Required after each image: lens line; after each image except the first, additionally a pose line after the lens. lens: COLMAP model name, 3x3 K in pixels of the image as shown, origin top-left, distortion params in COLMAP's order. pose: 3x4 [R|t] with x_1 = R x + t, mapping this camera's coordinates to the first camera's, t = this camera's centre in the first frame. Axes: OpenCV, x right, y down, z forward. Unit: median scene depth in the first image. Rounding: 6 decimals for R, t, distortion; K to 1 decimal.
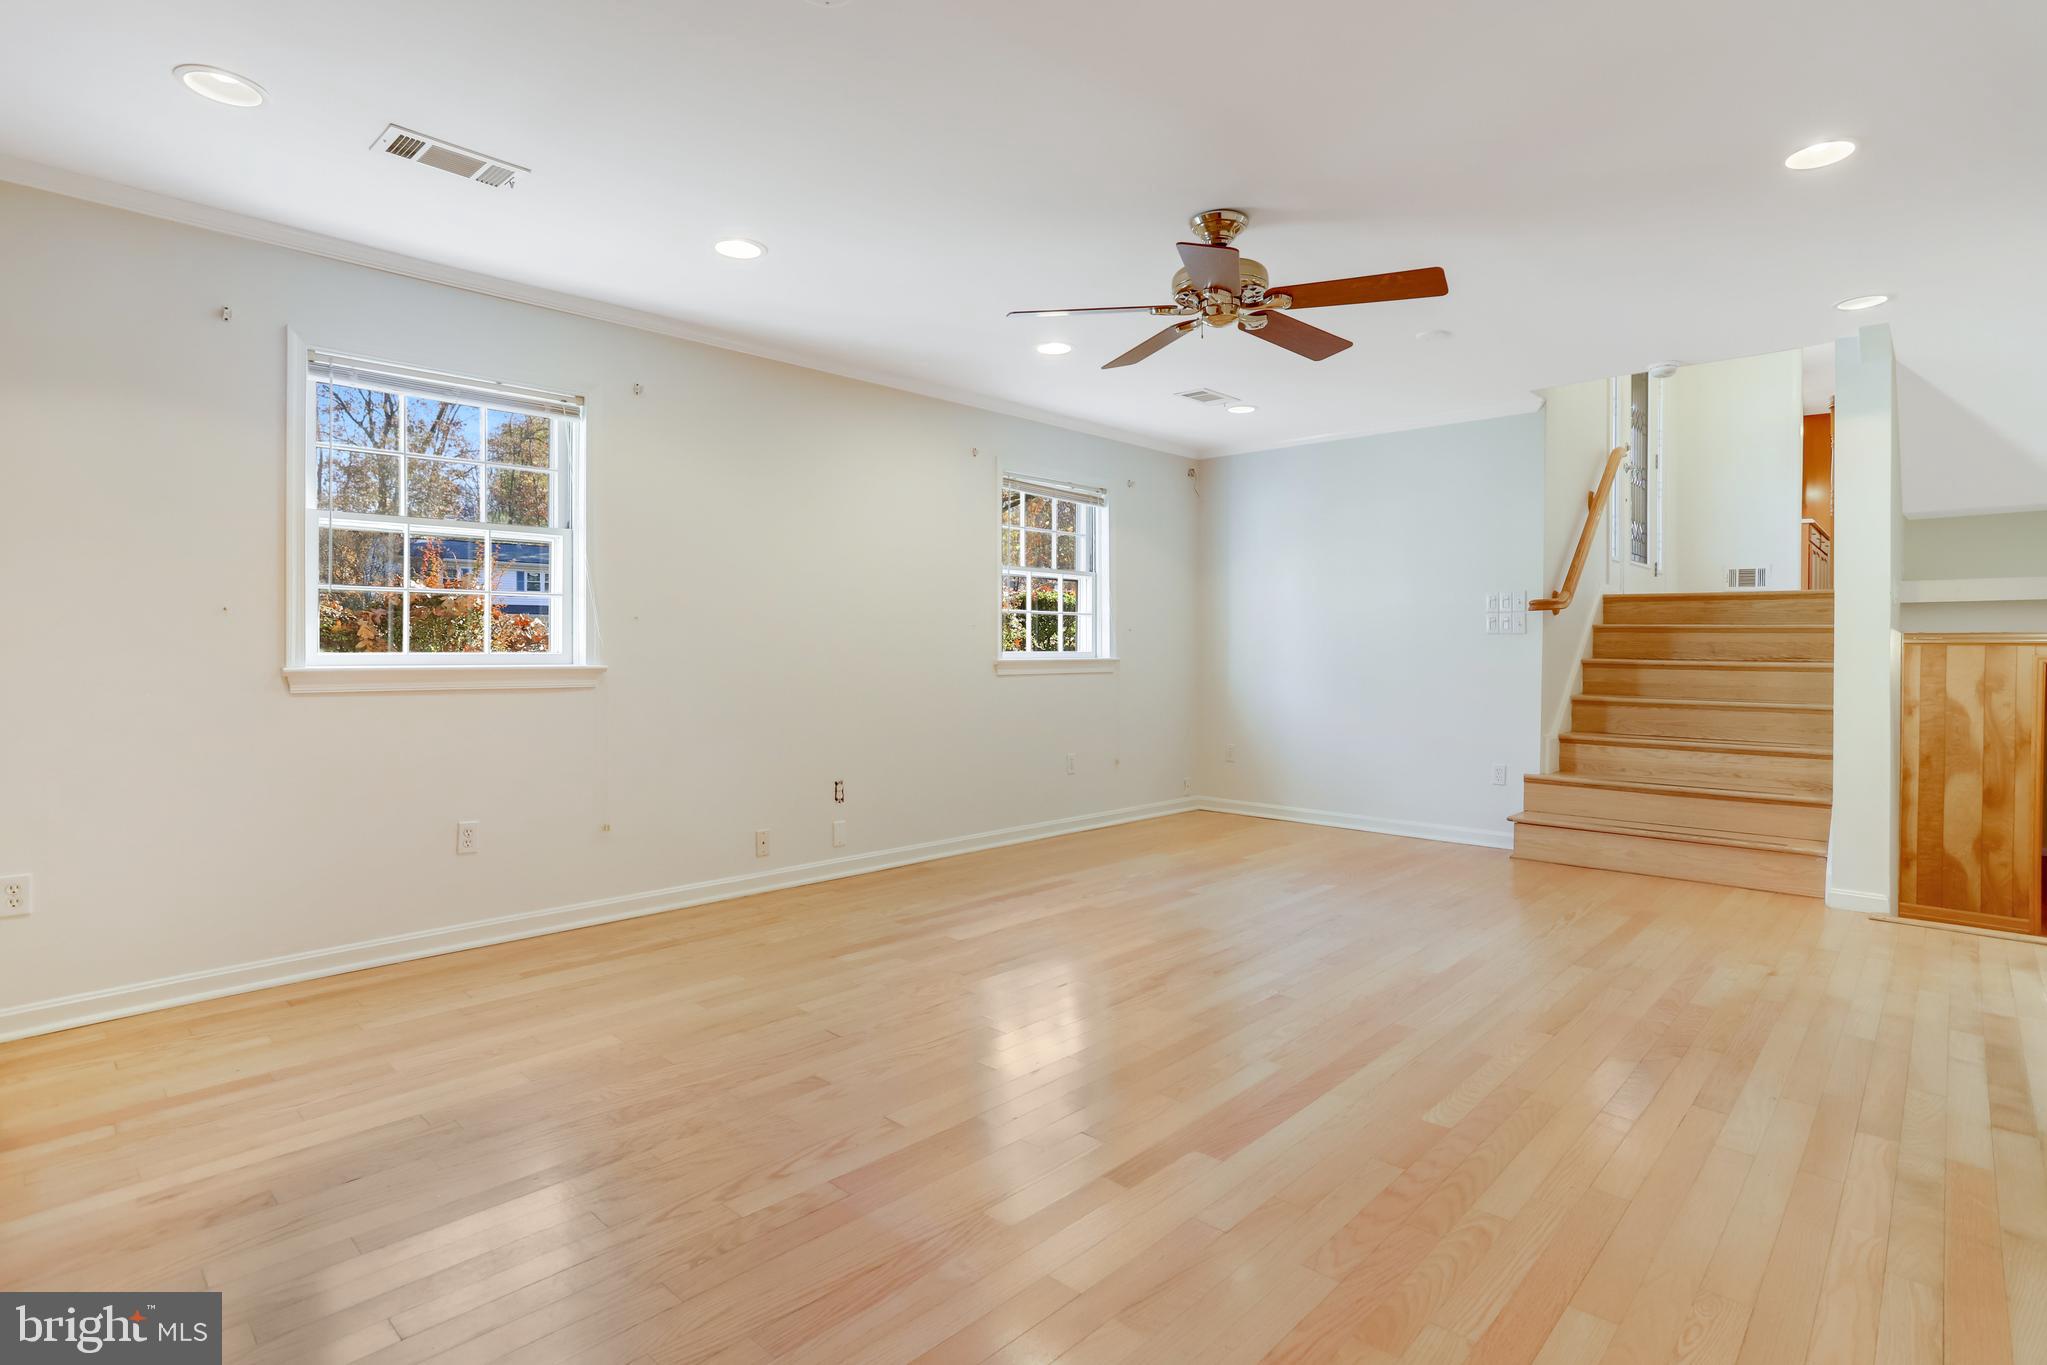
lens RADIAL K [[1015.5, 0, 1017.2], [0, 1015.5, 660.3], [0, 0, 1]] dist [-0.064878, 0.035190]
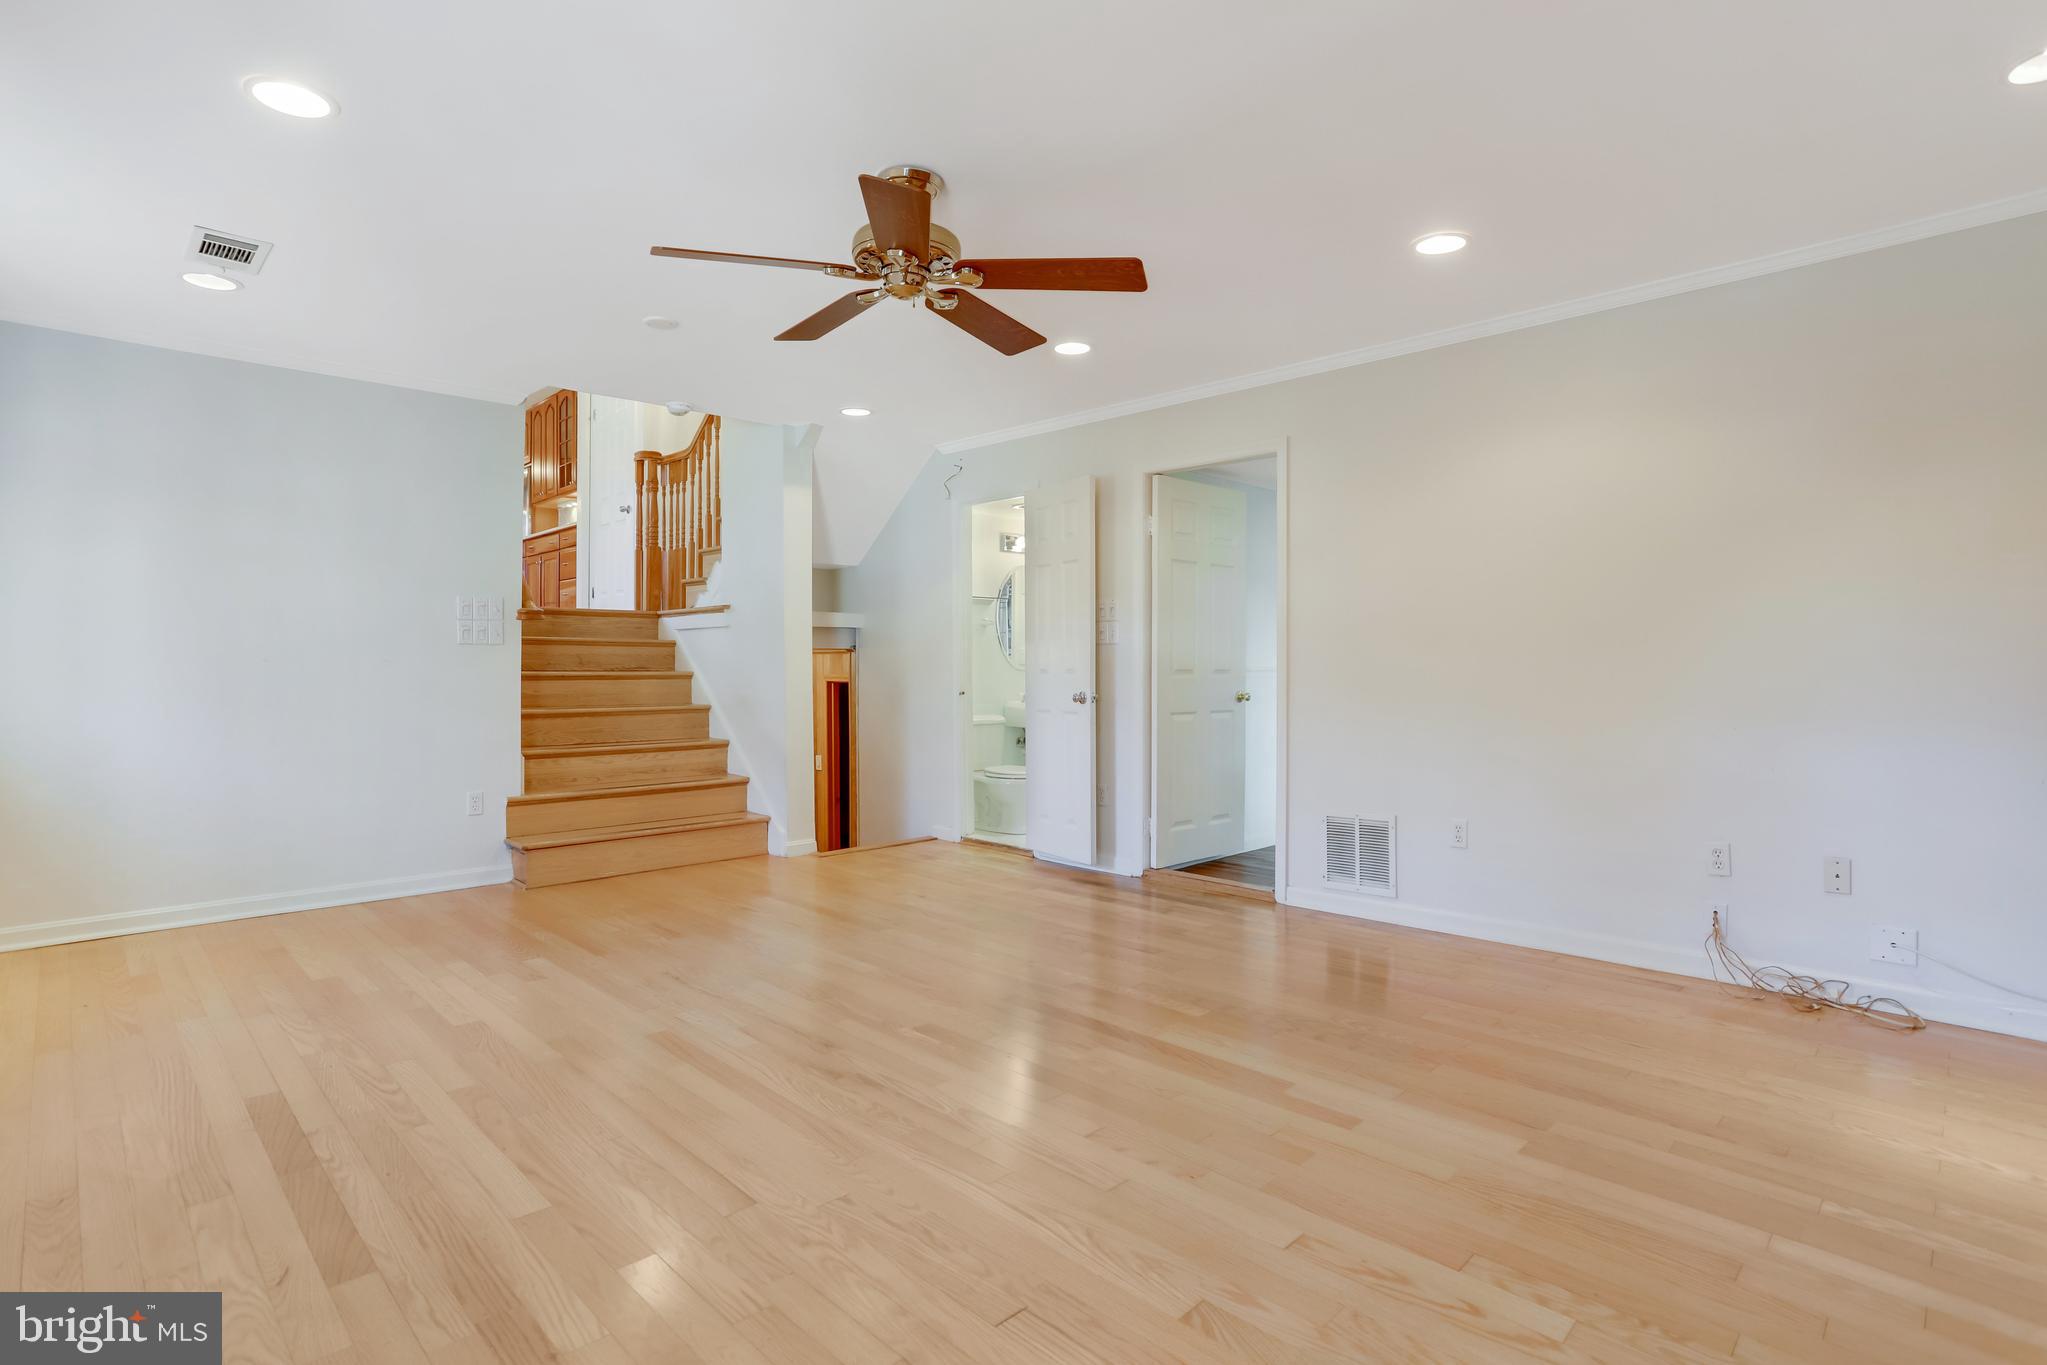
lens RADIAL K [[1015.5, 0, 1017.2], [0, 1015.5, 660.3], [0, 0, 1]] dist [-0.064878, 0.035190]
pose [[0.022122, -0.001552, 0.999754, -0.437163], [0.009576, 0.999953, 0.001340, -0.009817], [-0.999709, 0.009544, 0.022136, 0.556878]]
